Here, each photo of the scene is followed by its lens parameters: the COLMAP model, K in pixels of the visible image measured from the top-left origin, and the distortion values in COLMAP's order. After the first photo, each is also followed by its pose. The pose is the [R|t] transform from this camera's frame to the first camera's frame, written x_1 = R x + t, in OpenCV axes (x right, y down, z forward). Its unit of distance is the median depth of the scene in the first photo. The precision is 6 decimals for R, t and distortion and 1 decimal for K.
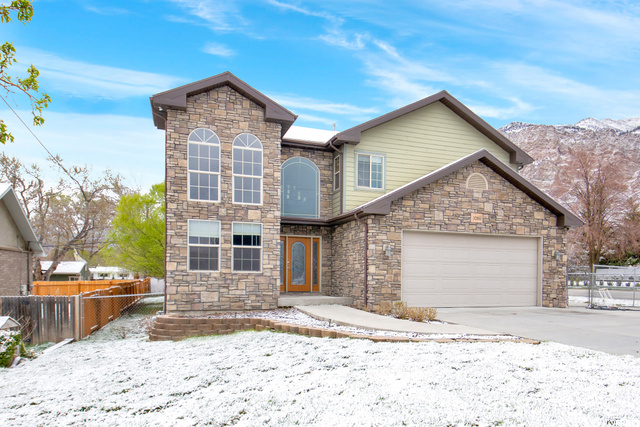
lens RADIAL K [[394.0, 0, 322.6], [0, 394.0, 228.2], [0, 0, 1]] dist [0.007266, 0.001382]
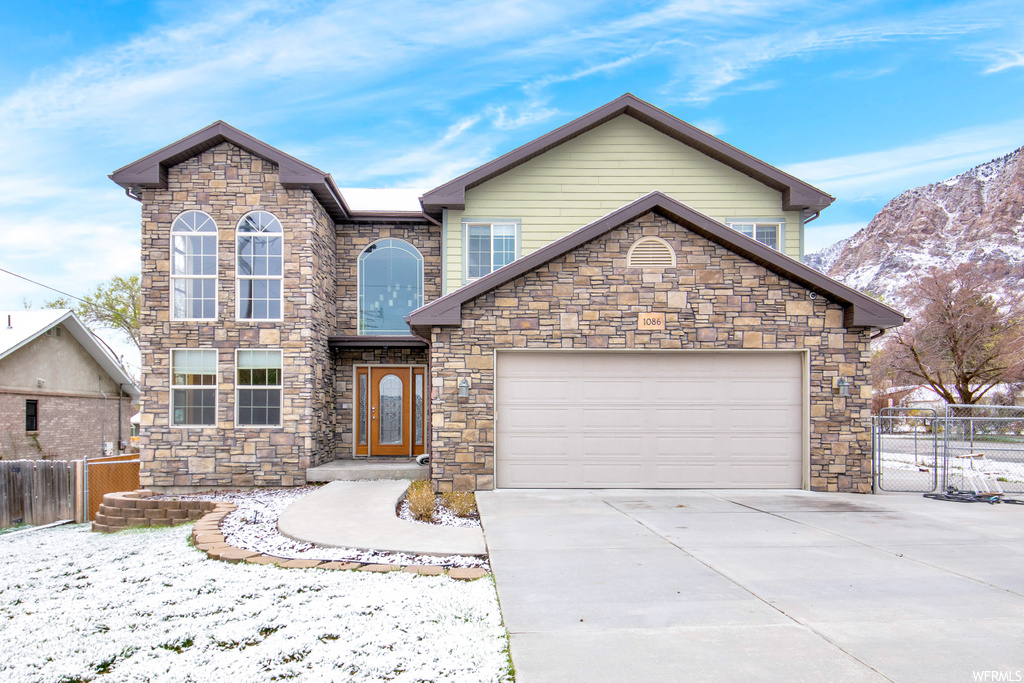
lens RADIAL K [[606.8, 0, 512.1], [0, 606.8, 341.2], [0, 0, 1]] dist [0.007495, -0.002288]
pose [[0.955104, -0.047201, -0.292487, 0.479081], [0.044353, 0.998882, -0.016366, 0.006514], [0.292933, 0.002659, 0.956129, 0.170495]]
